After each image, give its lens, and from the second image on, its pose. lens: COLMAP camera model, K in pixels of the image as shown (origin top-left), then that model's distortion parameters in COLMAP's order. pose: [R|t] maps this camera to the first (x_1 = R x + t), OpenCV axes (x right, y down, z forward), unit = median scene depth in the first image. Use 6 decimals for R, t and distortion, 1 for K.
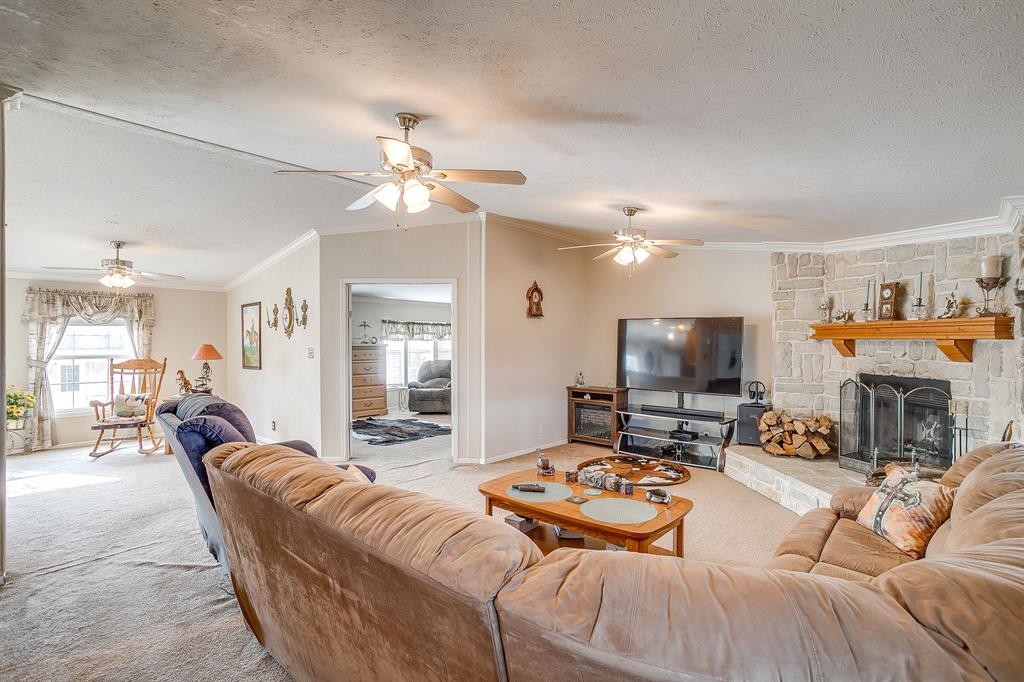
lens RADIAL K [[506.9, 0, 512.0], [0, 506.9, 341.0], [0, 0, 1]] dist [-0.001240, -0.000037]
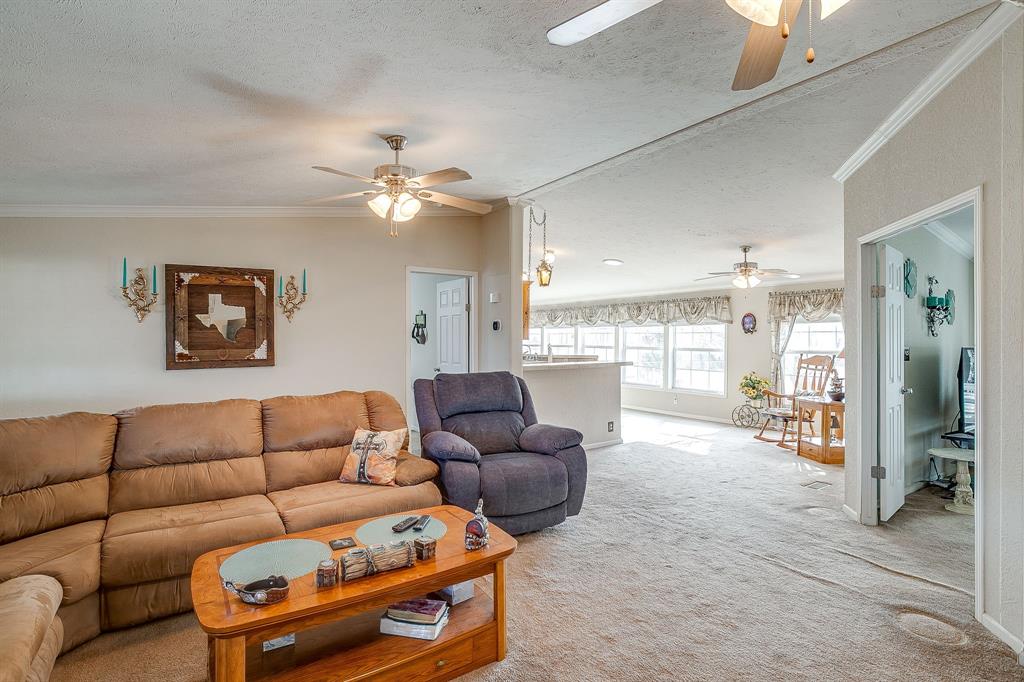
lens RADIAL K [[506.9, 0, 512.0], [0, 506.9, 341.0], [0, 0, 1]] dist [-0.001240, -0.000037]
pose [[-0.222731, 0.006622, -0.974857, 0.416707], [-0.002329, 0.999970, 0.007325, 0.002790], [0.974877, 0.003902, -0.222709, 0.748615]]
